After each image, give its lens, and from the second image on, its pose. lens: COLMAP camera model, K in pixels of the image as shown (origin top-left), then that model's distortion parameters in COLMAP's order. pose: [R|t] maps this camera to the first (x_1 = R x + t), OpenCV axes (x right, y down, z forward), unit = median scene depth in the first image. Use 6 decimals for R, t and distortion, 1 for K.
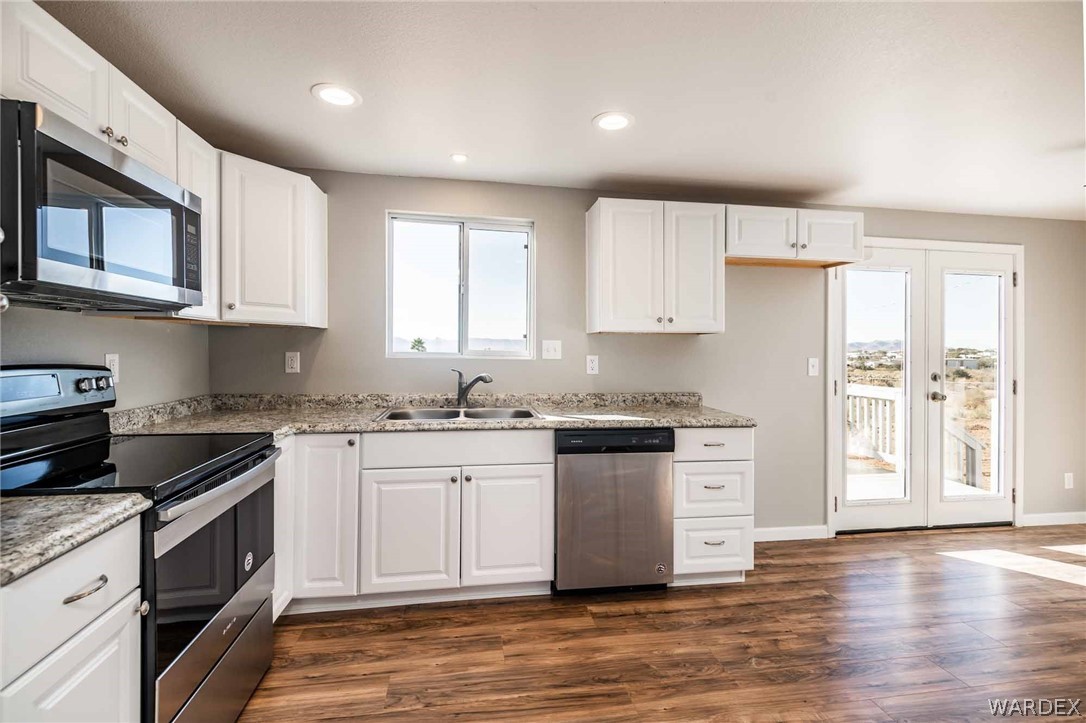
lens RADIAL K [[490.8, 0, 548.3], [0, 490.8, 363.5], [0, 0, 1]] dist [0.010076, -0.008229]
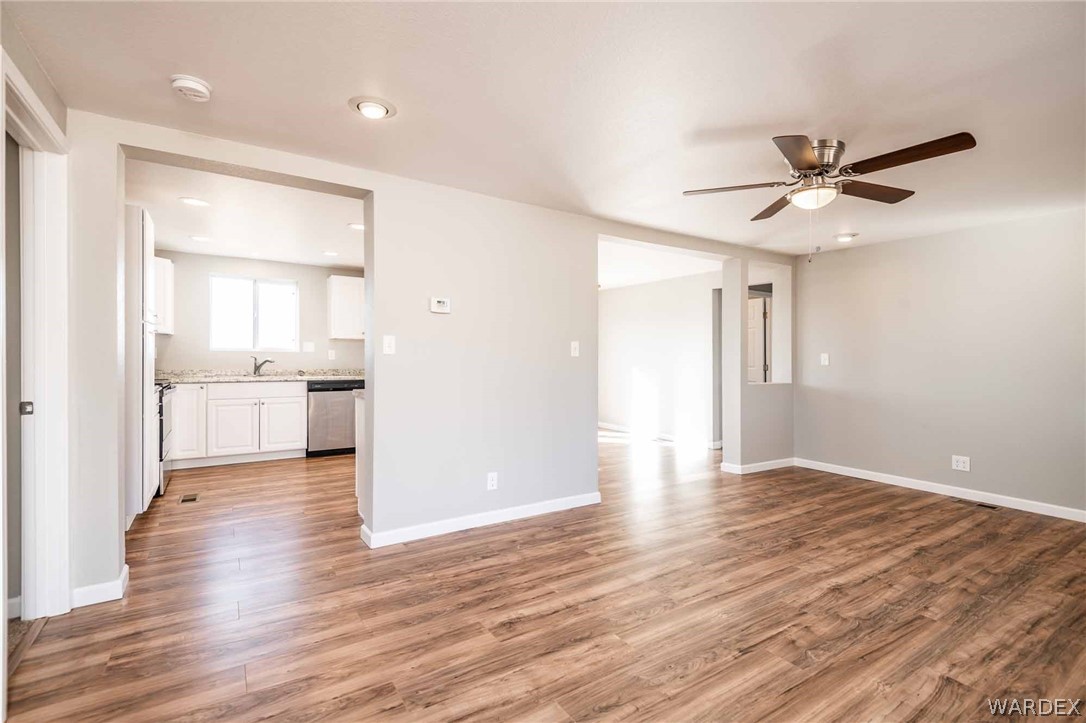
lens RADIAL K [[490.8, 0, 548.3], [0, 490.8, 363.5], [0, 0, 1]] dist [0.010076, -0.008229]
pose [[0.916448, -0.011370, 0.399992, 0.110965], [0.017223, 0.999791, -0.011041, 0.085207], [-0.399783, 0.017008, 0.916452, -1.321969]]
